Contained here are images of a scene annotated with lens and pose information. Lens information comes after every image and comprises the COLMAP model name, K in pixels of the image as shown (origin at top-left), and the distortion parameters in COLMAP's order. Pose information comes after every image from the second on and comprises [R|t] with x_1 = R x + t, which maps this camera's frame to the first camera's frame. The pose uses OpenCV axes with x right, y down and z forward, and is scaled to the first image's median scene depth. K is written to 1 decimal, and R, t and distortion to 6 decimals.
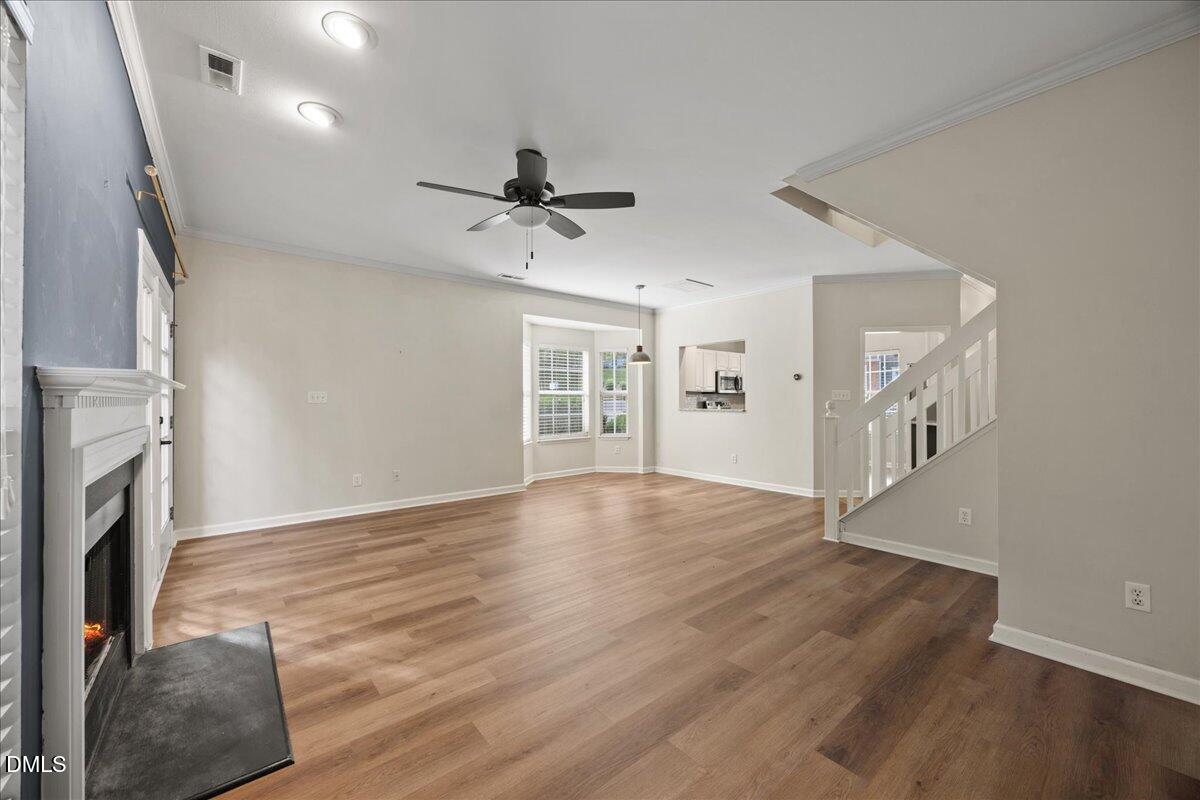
lens RADIAL K [[458.8, 0, 596.3], [0, 458.8, 397.1], [0, 0, 1]] dist [-0.000127, -0.000029]
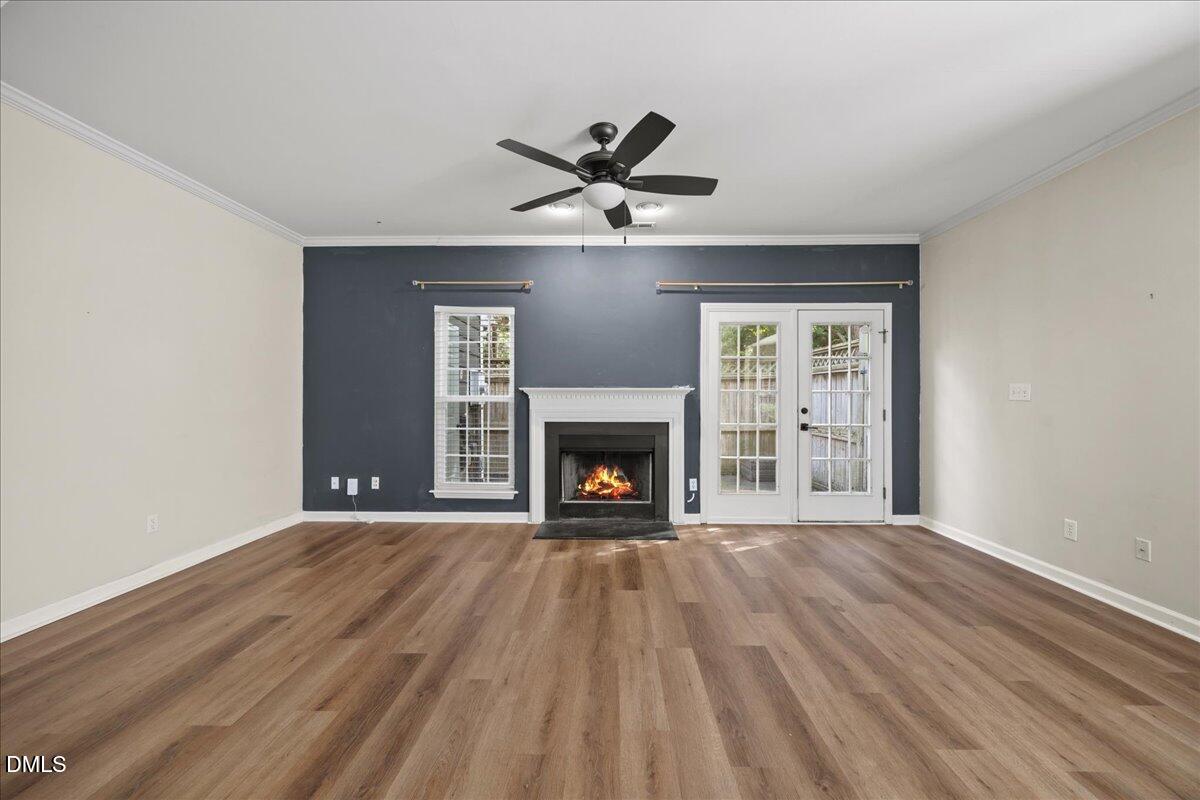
lens RADIAL K [[456.4, 0, 604.8], [0, 456.4, 398.7], [0, 0, 1]] dist [-0.000412, -0.000151]
pose [[-0.641133, 0.005896, -0.767407, 0.197893], [0.006463, 0.999977, 0.002283, 0.002998], [0.767402, -0.003495, -0.641156, 0.567608]]
